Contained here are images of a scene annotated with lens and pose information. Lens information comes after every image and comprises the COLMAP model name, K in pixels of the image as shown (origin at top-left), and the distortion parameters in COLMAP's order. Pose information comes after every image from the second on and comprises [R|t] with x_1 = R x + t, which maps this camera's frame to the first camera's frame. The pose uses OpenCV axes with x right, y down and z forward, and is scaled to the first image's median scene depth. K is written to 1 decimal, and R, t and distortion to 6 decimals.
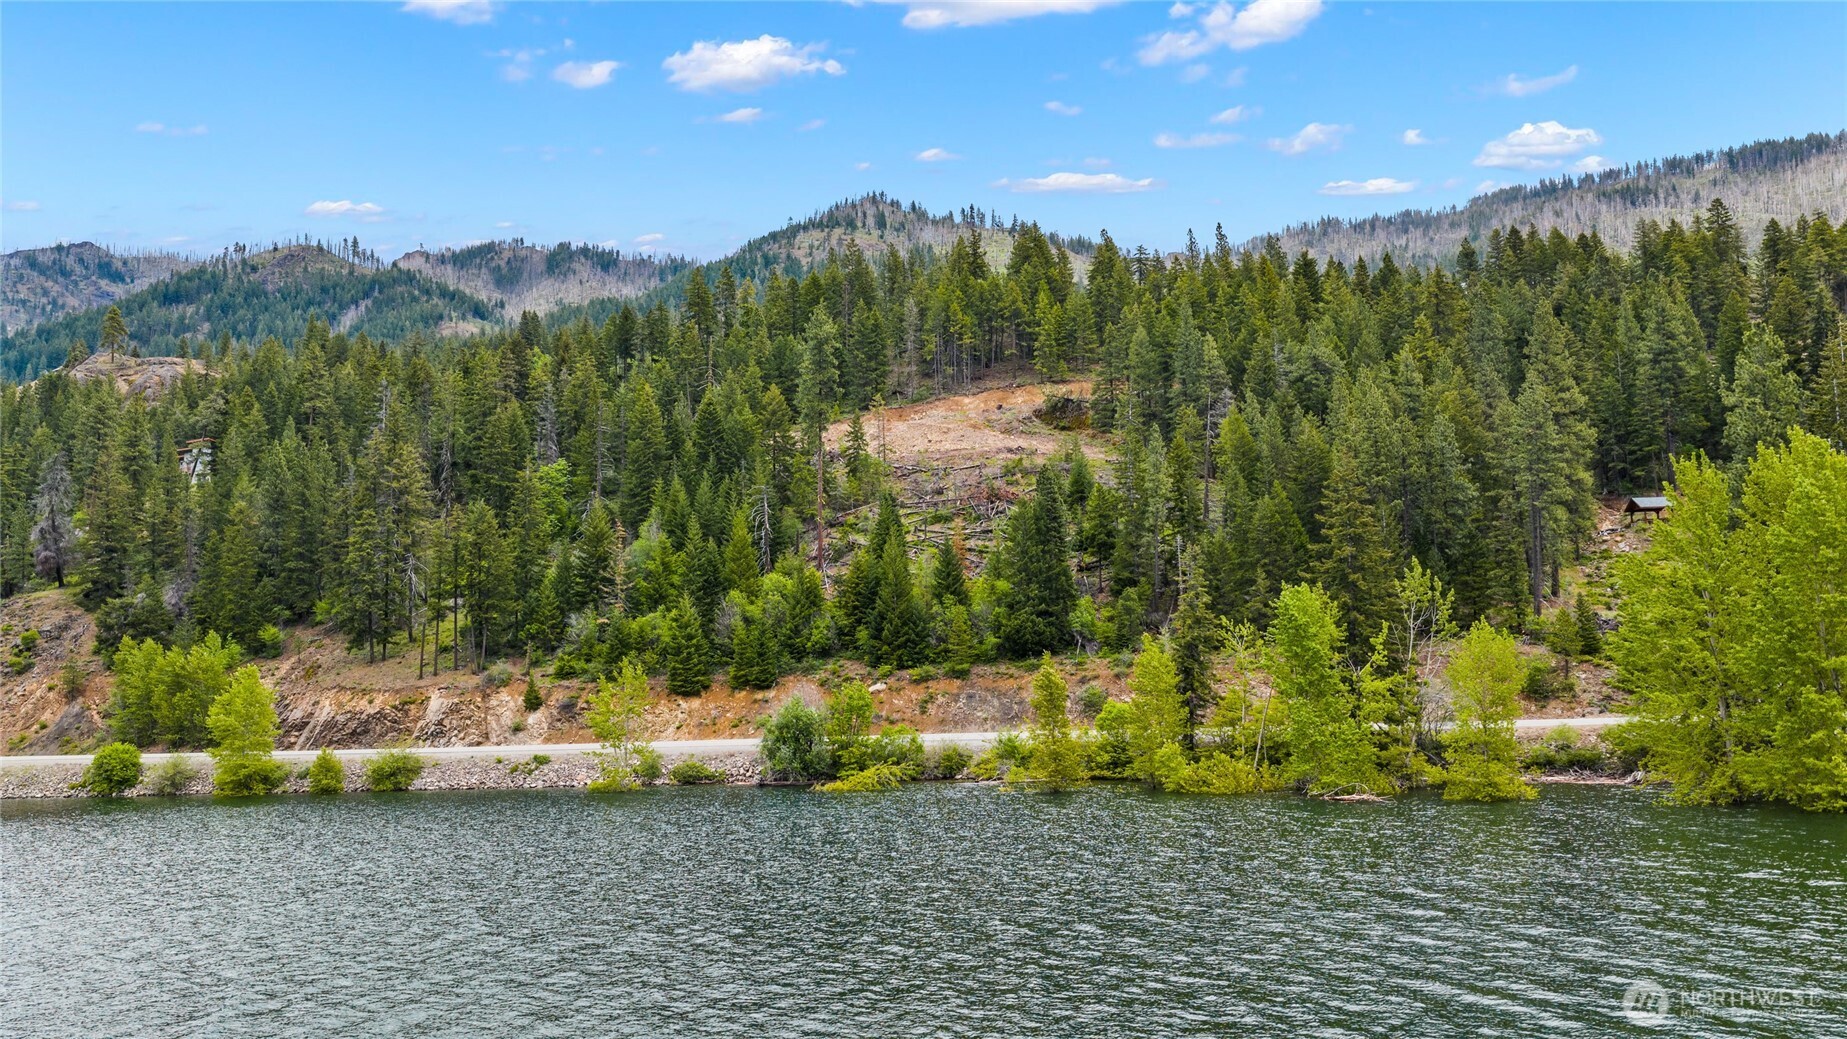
lens RADIAL K [[1501.3, 0, 930.5], [0, 1501.3, 512.7], [0, 0, 1]] dist [0.052365, -0.080971]
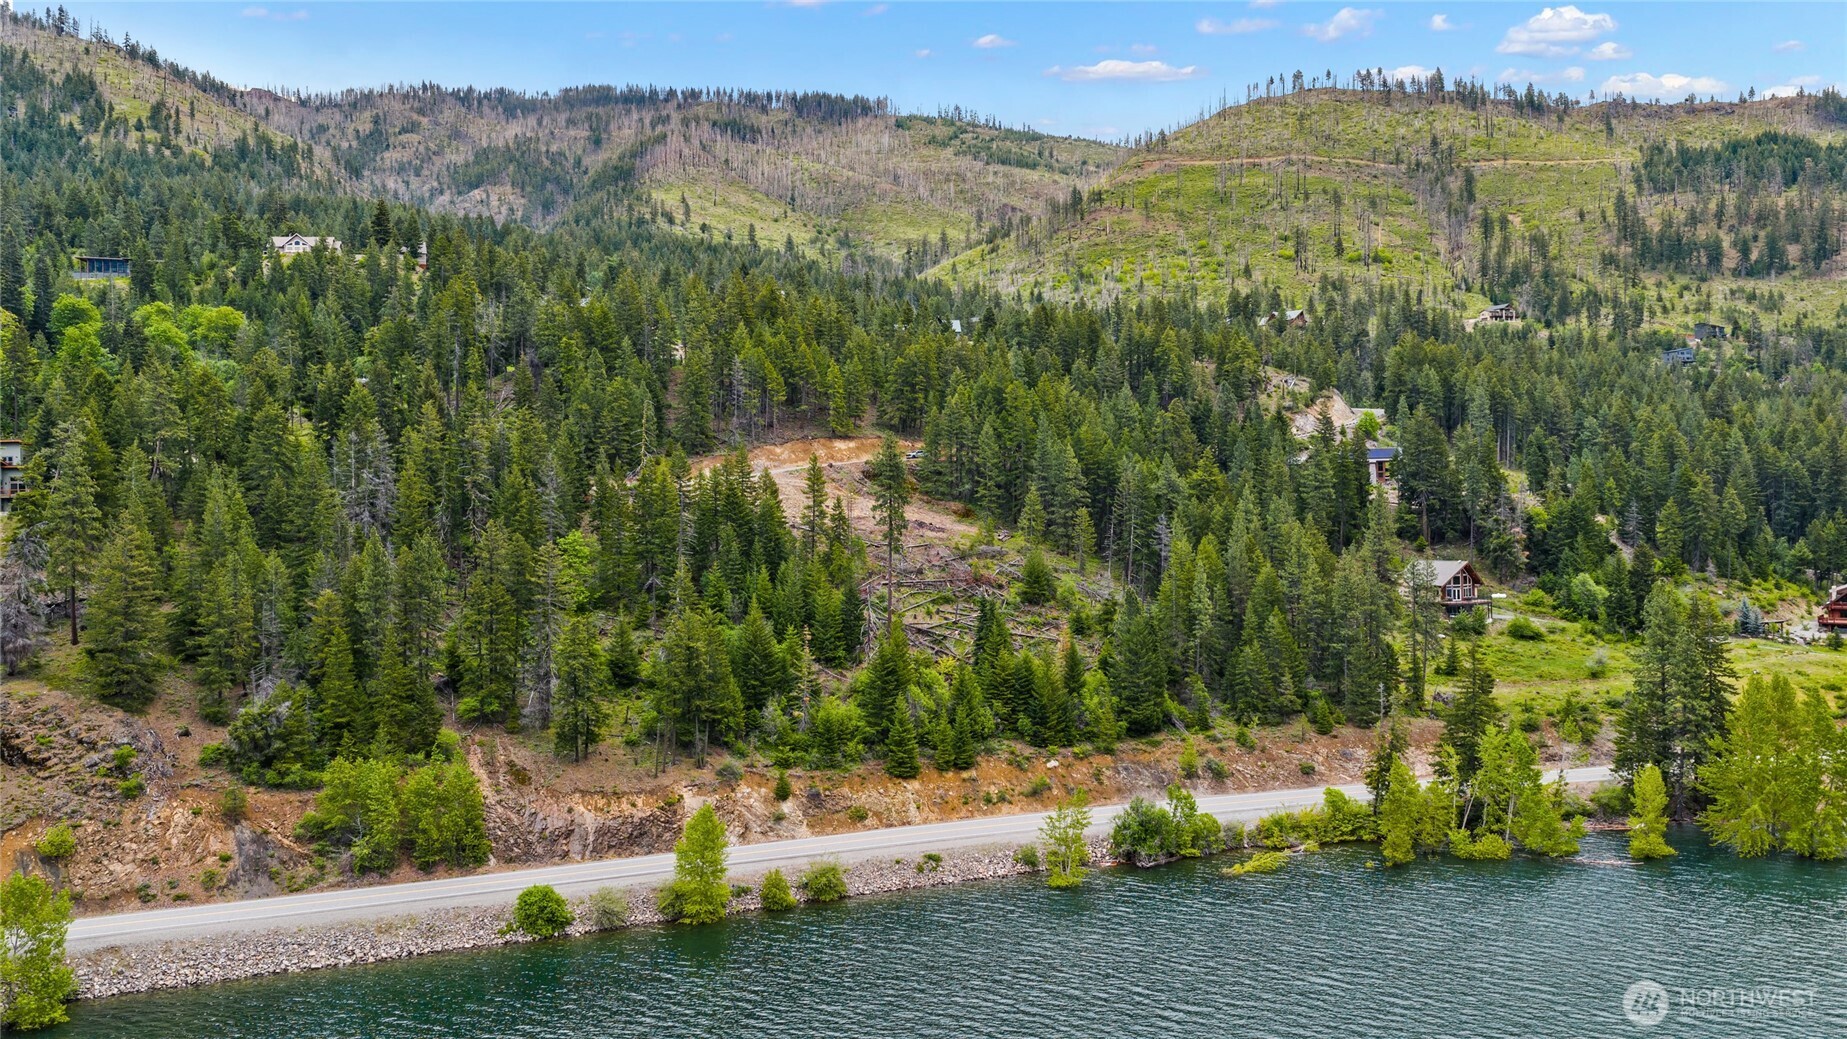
lens RADIAL K [[1501.3, 0, 928.3], [0, 1501.3, 513.9], [0, 0, 1]] dist [0.052365, -0.080971]
pose [[0.797064, 0.014114, 0.603730, -0.563007], [-0.072976, 0.994652, 0.073092, -0.116590], [-0.599469, -0.102317, 0.793831, 0.021921]]
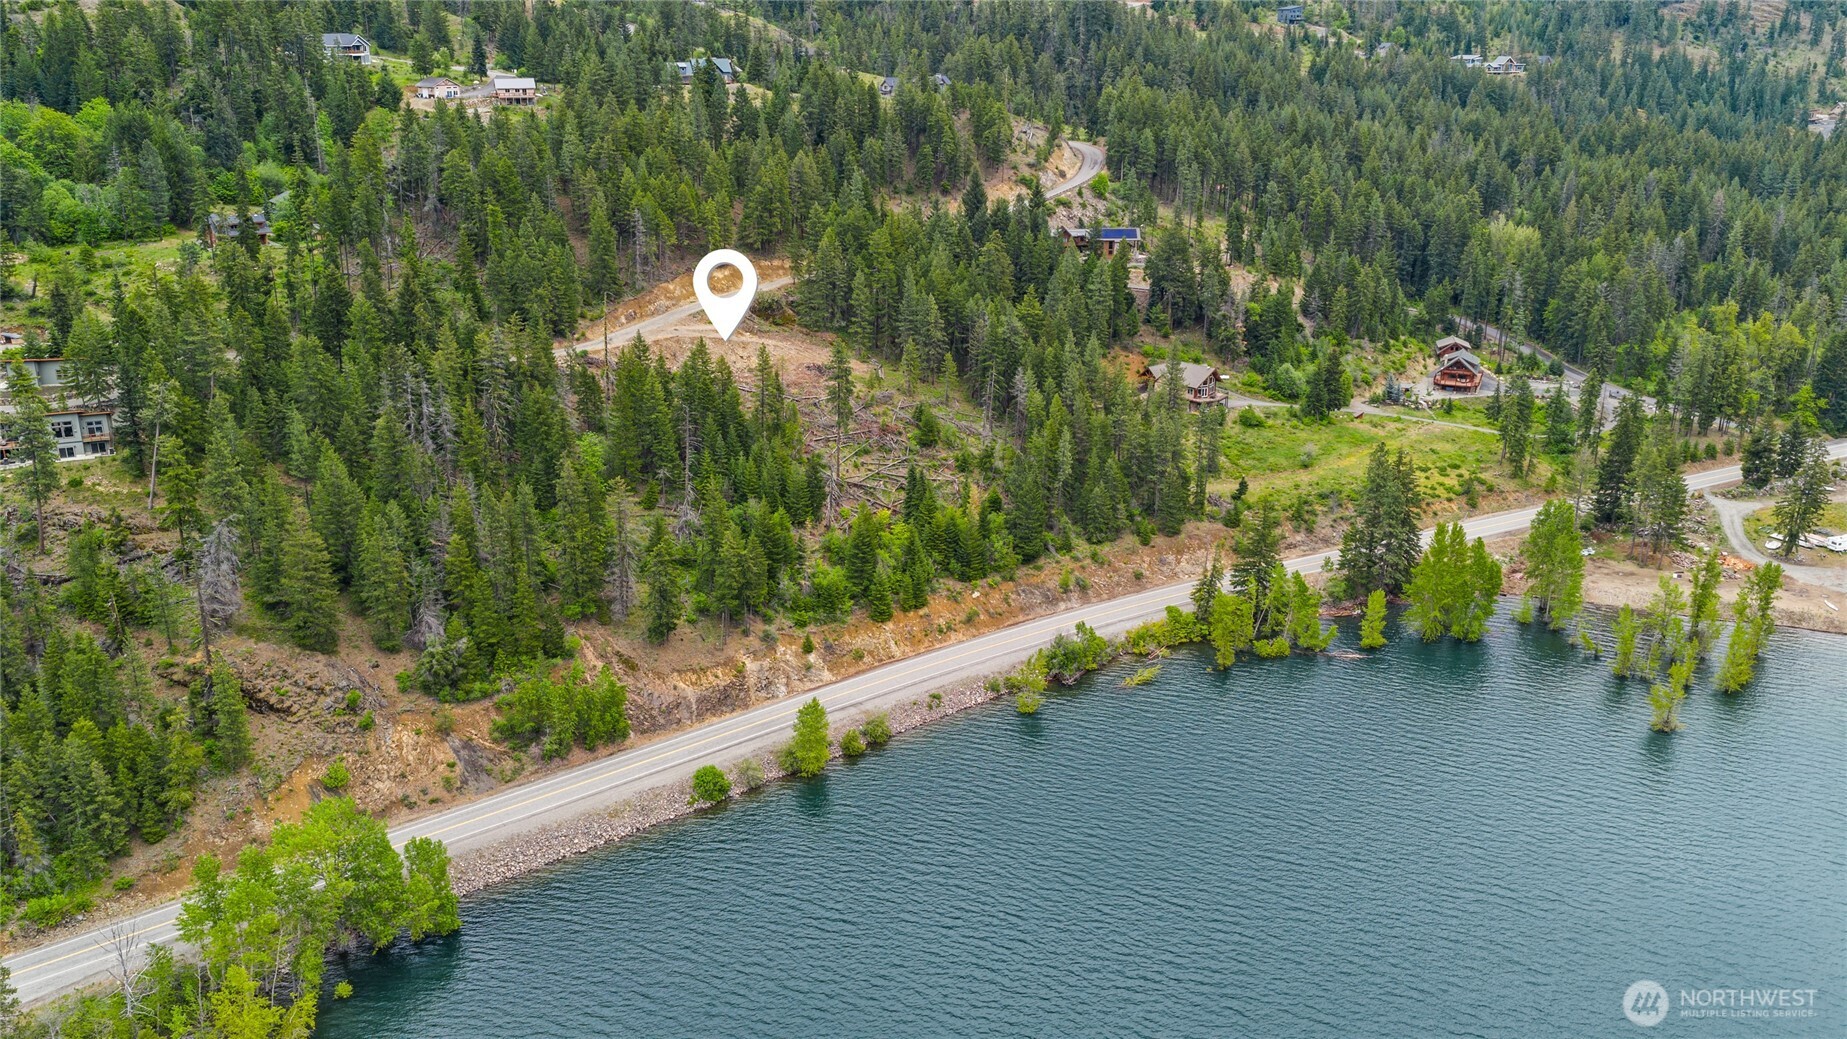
lens RADIAL K [[1501.3, 0, 929.4], [0, 1501.3, 513.4], [0, 0, 1]] dist [0.052365, -0.080971]
pose [[0.599239, -0.219077, 0.770012, -0.881260], [-0.107629, 0.931052, 0.348653, -0.367038], [-0.793303, -0.291802, 0.534343, 0.061443]]
